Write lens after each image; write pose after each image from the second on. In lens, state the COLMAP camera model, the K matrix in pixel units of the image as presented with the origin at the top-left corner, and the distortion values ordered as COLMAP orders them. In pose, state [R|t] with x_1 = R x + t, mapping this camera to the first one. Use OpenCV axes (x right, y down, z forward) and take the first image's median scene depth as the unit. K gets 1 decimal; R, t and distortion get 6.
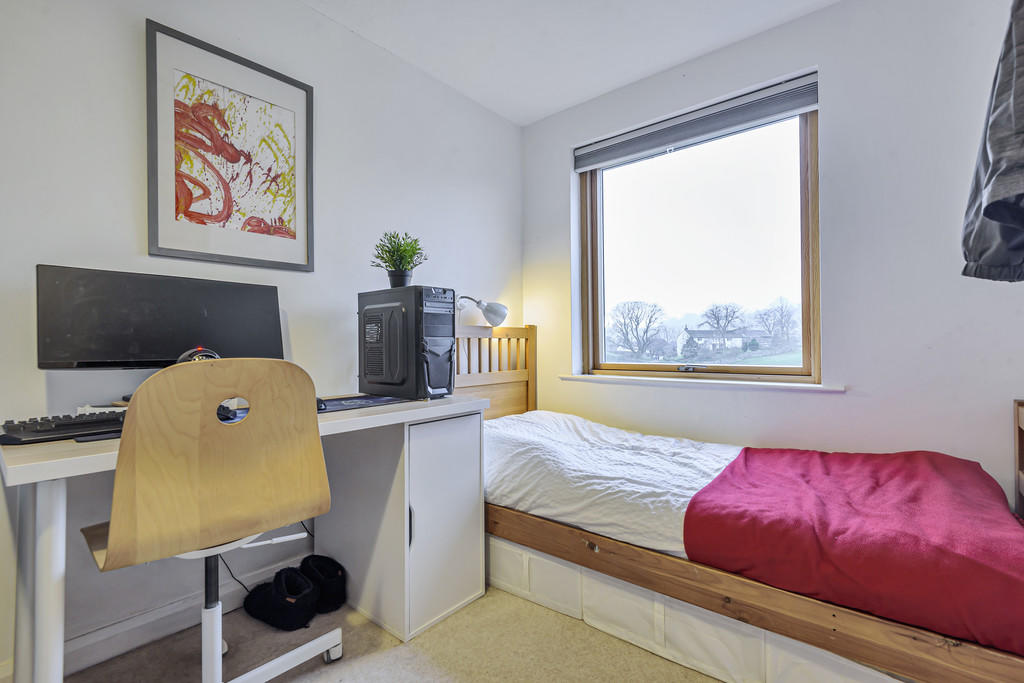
lens RADIAL K [[458.6, 0, 512.0], [0, 458.6, 341.5], [0, 0, 1]] dist [0.032990, -0.024072]
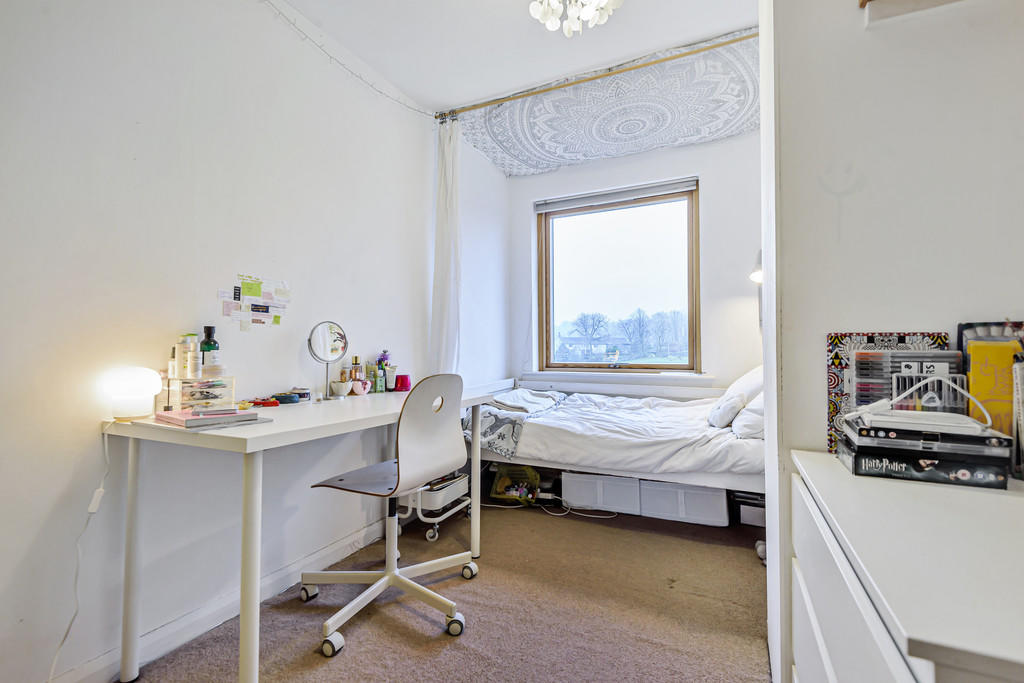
lens RADIAL K [[458.6, 0, 512.0], [0, 458.6, 341.5], [0, 0, 1]] dist [0.032990, -0.024072]
pose [[0.965257, 0.011862, 0.261033, -0.242681], [-0.008937, 0.999883, -0.012389, 0.005195], [-0.261149, 0.009626, 0.965250, -0.202109]]
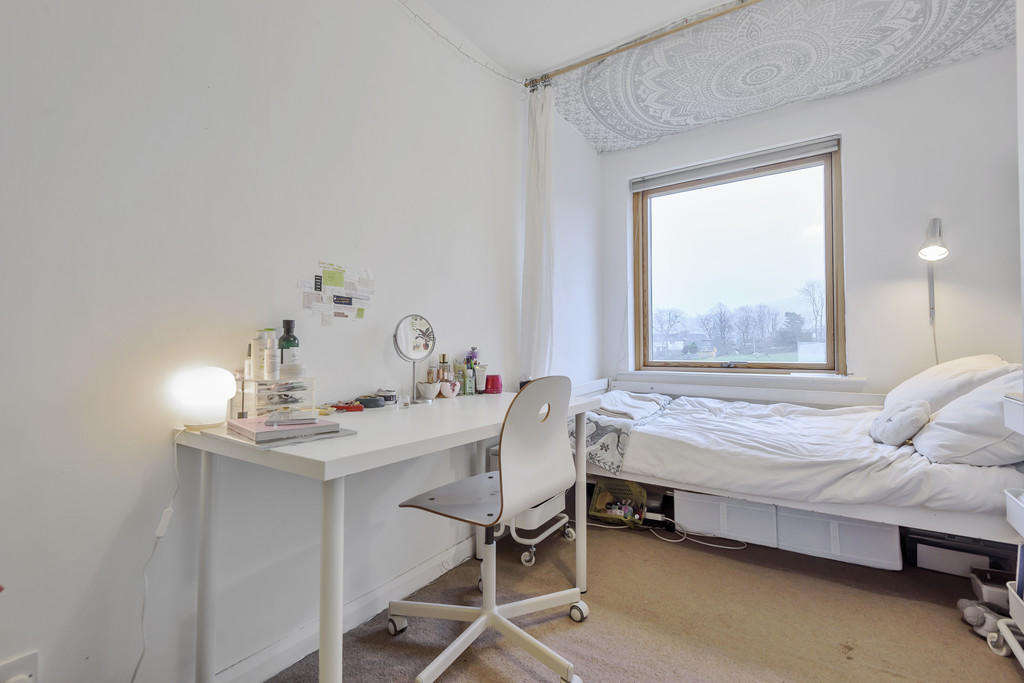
lens RADIAL K [[458.6, 0, 512.0], [0, 458.6, 341.5], [0, 0, 1]] dist [0.032990, -0.024072]
pose [[0.993691, 0.006384, 0.111967, -0.266866], [-0.005887, 0.999971, -0.004774, 0.006787], [-0.111994, 0.004084, 0.993700, -0.089435]]
